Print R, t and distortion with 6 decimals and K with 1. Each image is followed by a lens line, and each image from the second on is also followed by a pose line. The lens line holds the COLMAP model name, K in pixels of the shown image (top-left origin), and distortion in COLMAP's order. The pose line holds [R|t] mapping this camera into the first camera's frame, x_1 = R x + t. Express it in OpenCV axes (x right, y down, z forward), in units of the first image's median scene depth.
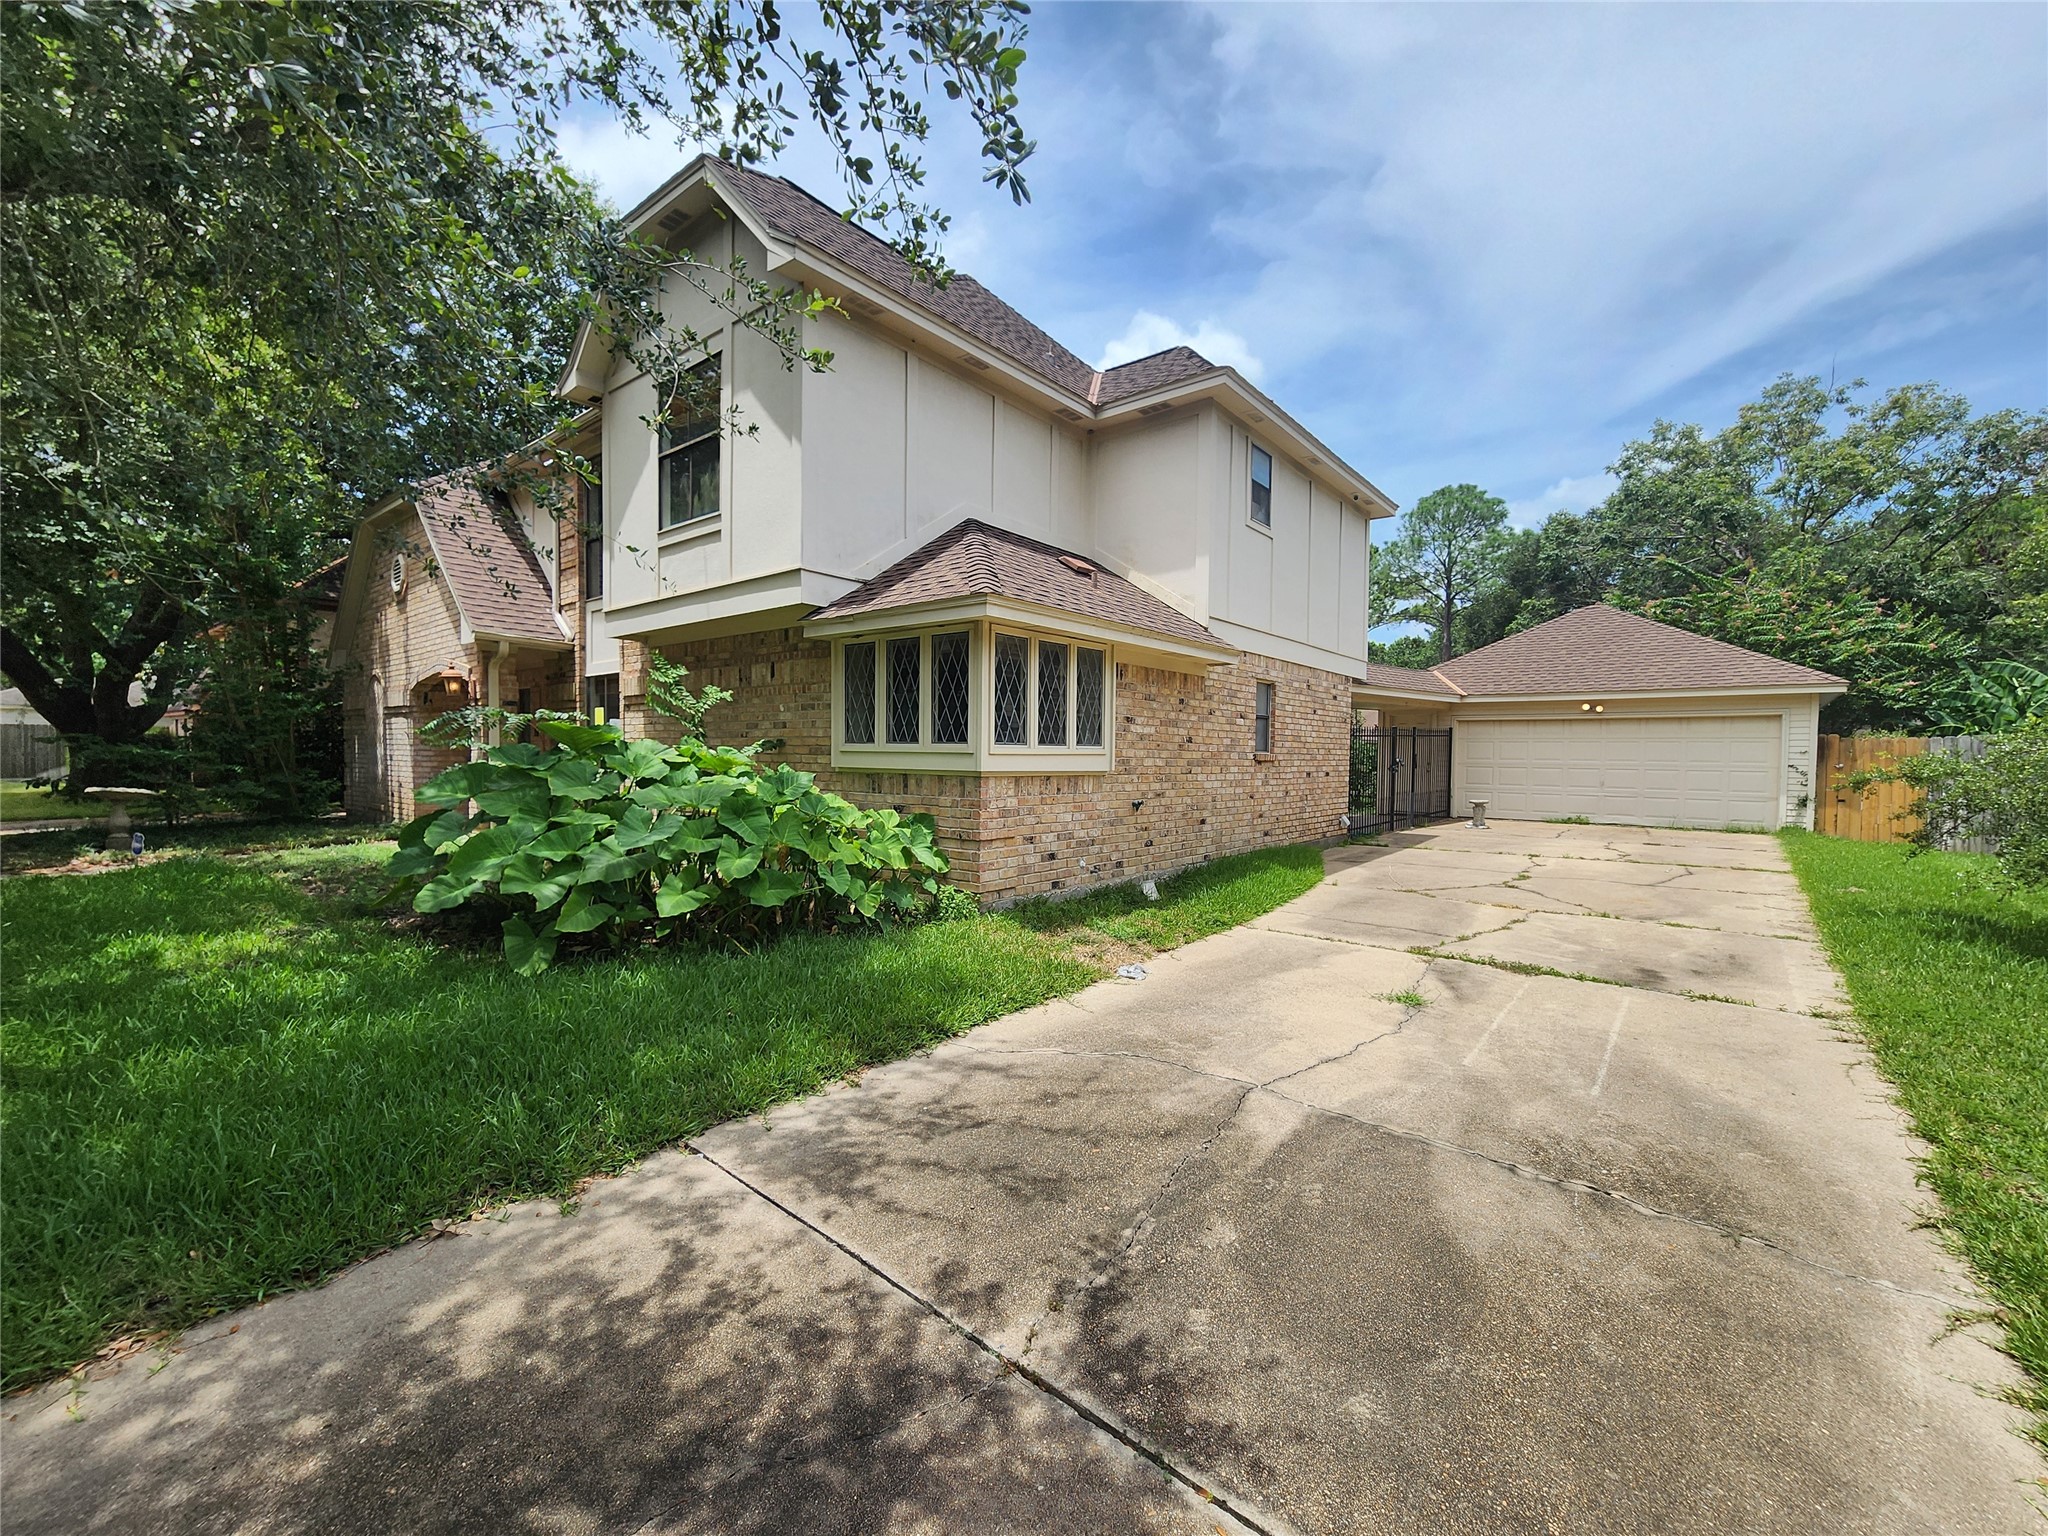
lens RADIAL K [[834.9, 0, 1012.1], [0, 834.9, 778.9], [0, 0, 1]] dist [-0.000548, 0.000799]
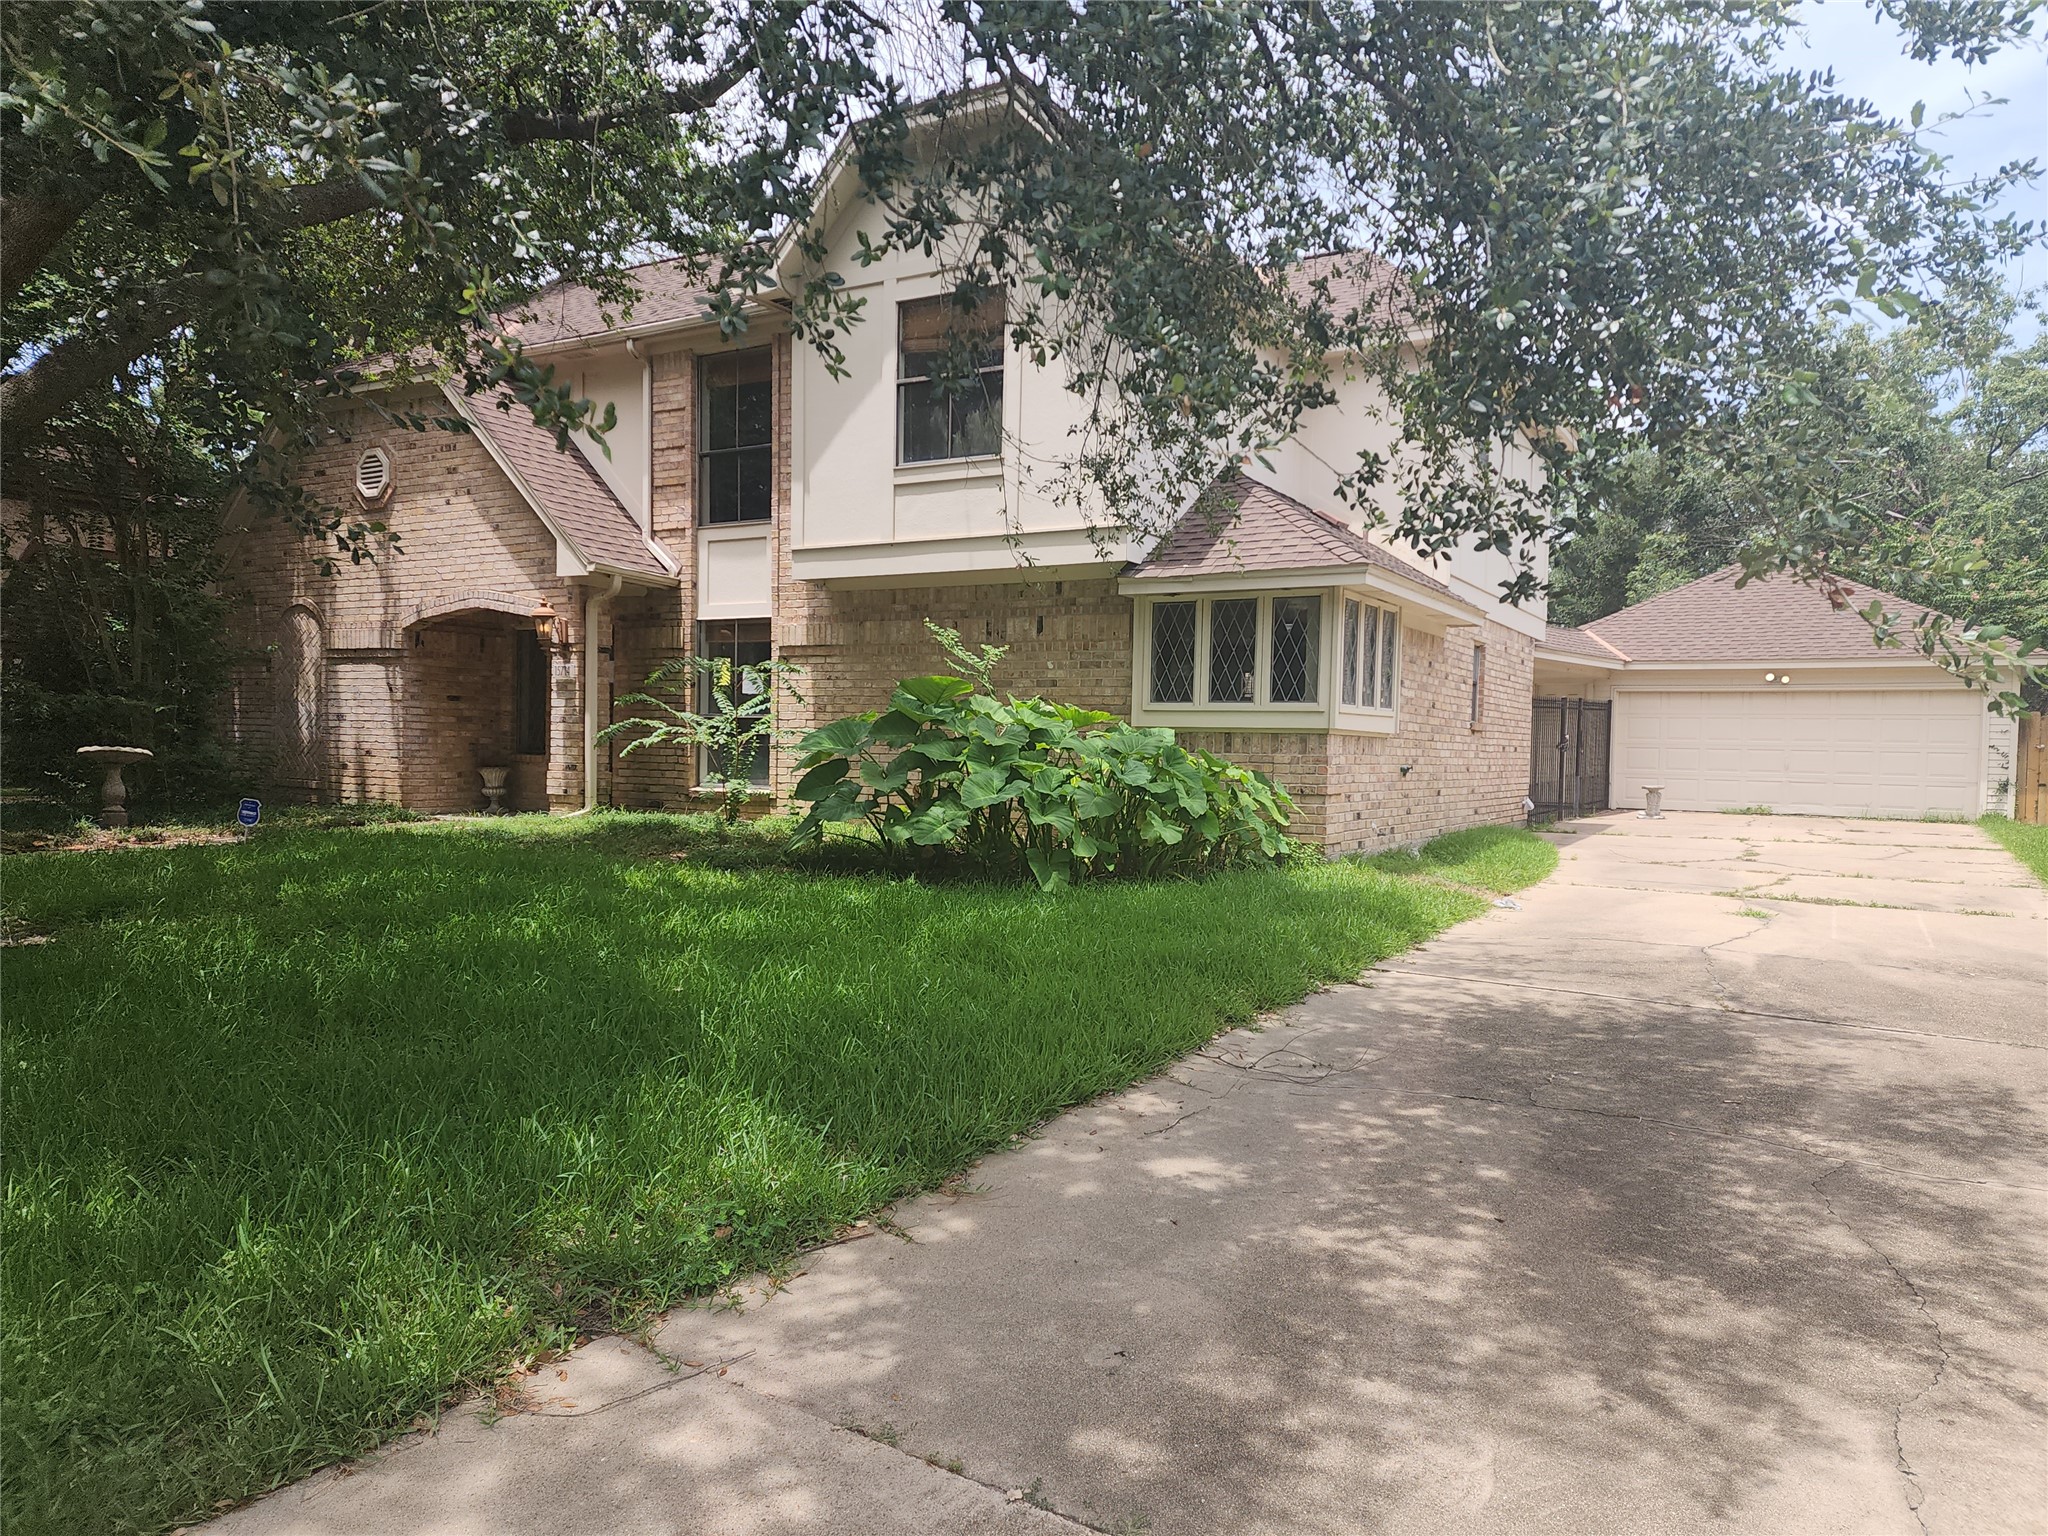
lens RADIAL K [[1340.3, 0, 1030.6], [0, 1340.3, 774.0], [0, 0, 1]] dist [0.150119, -0.122745]
pose [[0.985157, 0.005568, 0.171568, -0.444409], [-0.004352, 0.999963, -0.007465, 0.039566], [-0.171603, 0.006608, 0.985144, -0.391966]]
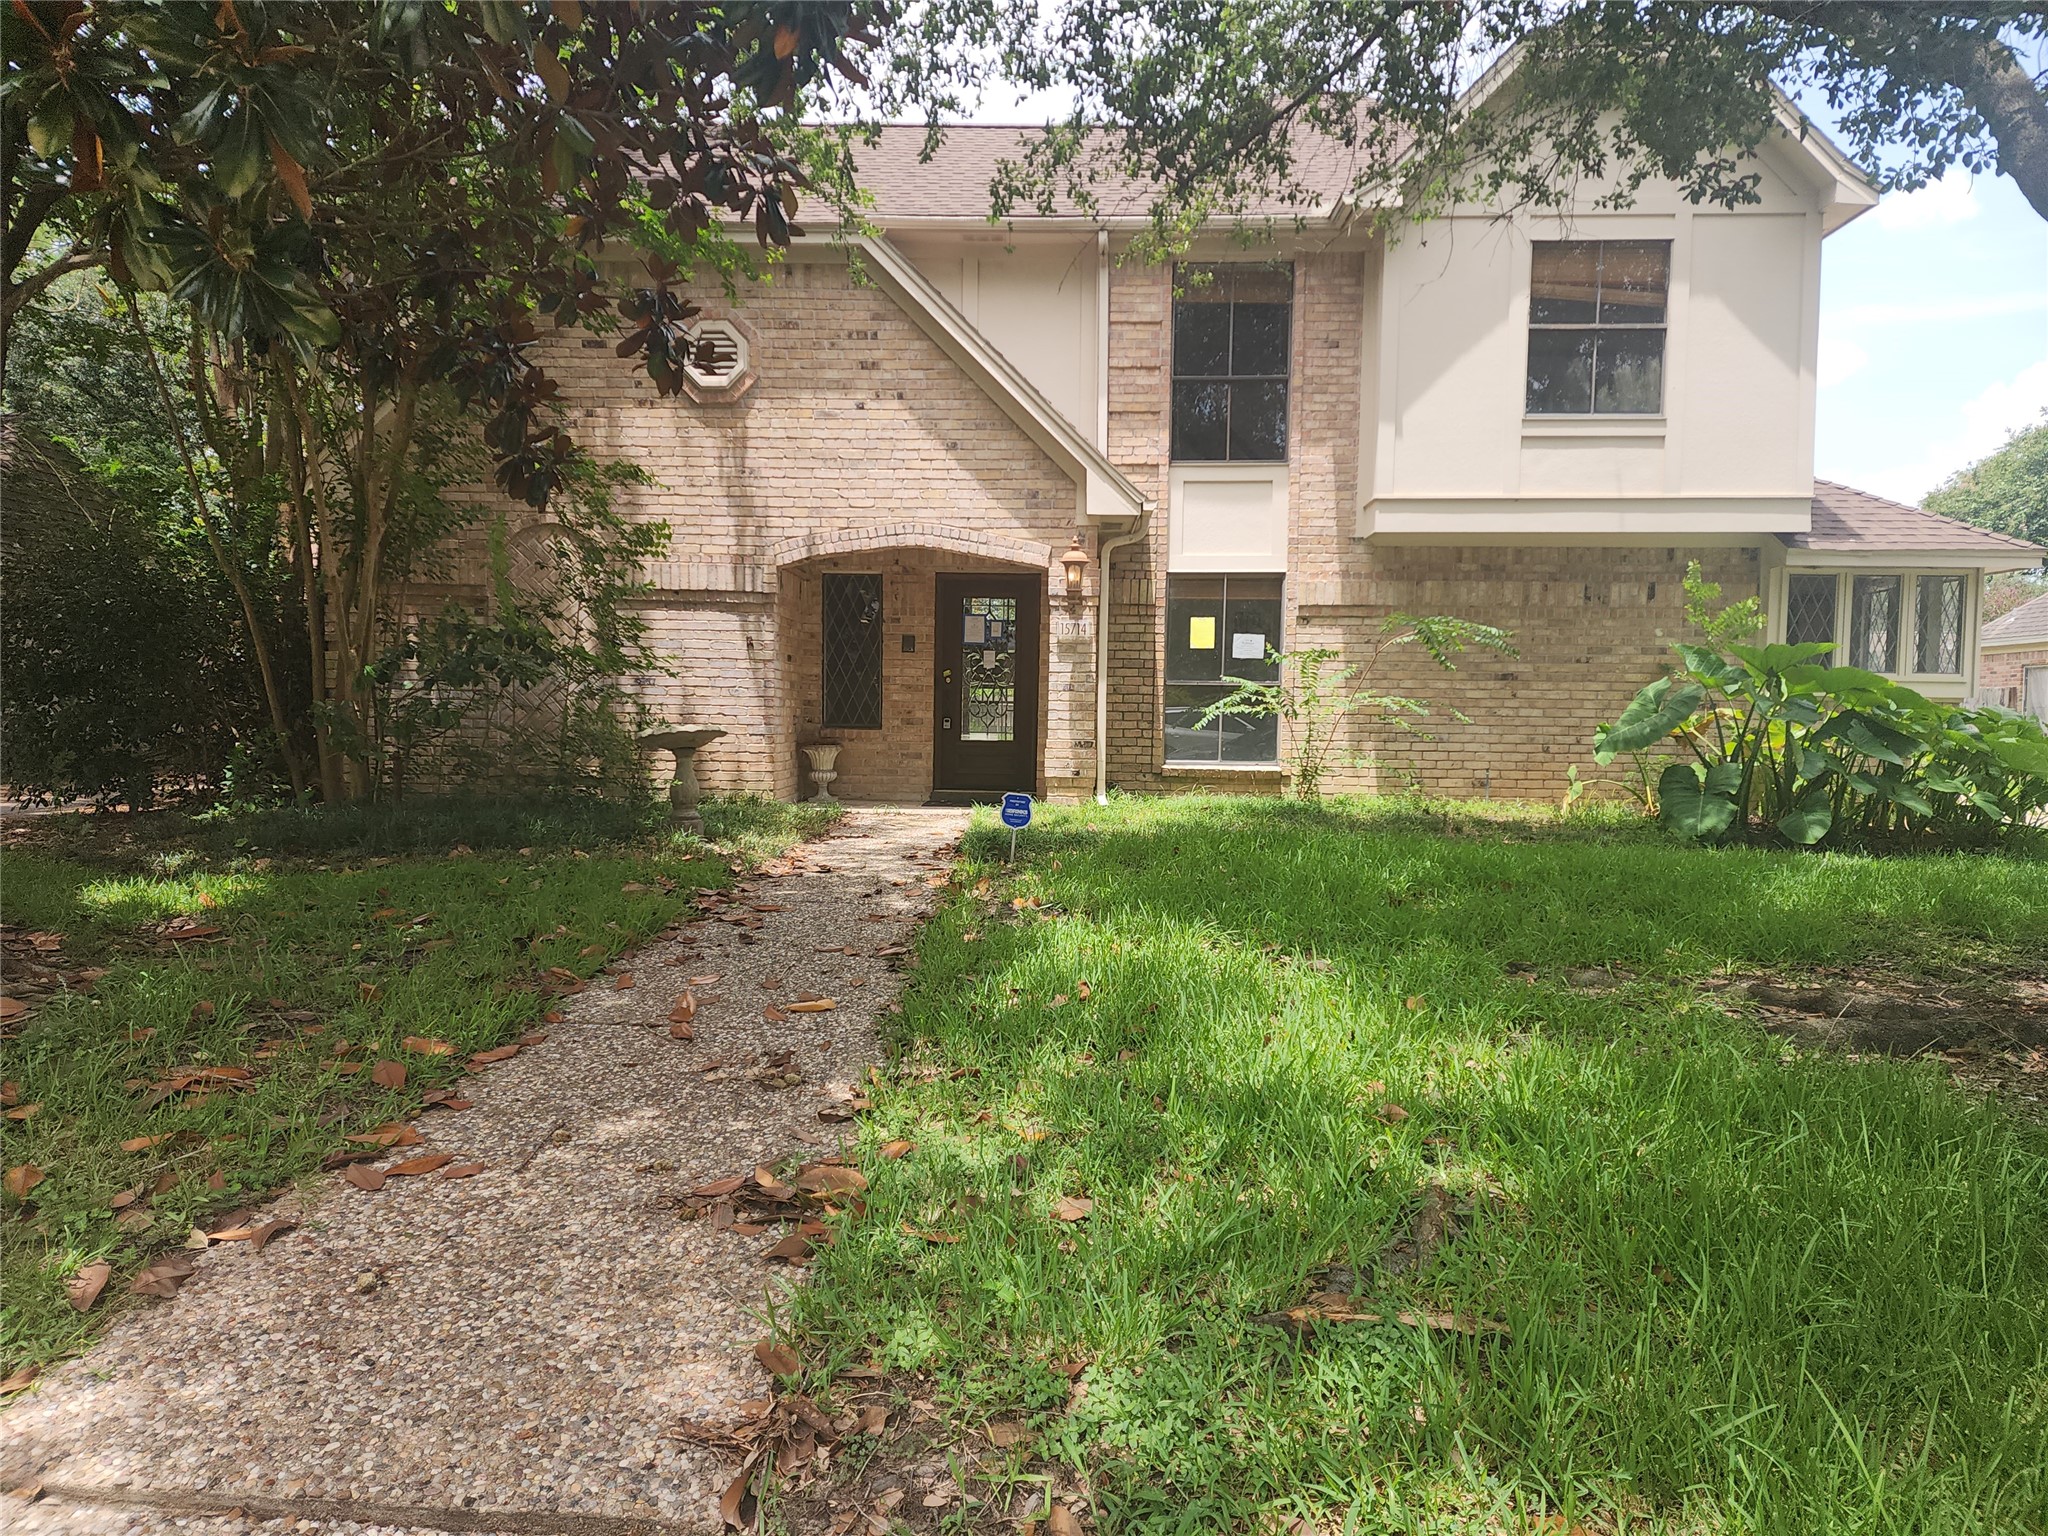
lens RADIAL K [[1340.3, 0, 1030.6], [0, 1340.3, 774.0], [0, 0, 1]] dist [0.150119, -0.122745]
pose [[0.770688, -0.026461, 0.636663, -1.438587], [0.013554, 0.999592, 0.025137, 0.020286], [-0.637069, -0.010744, 0.770732, 0.204709]]
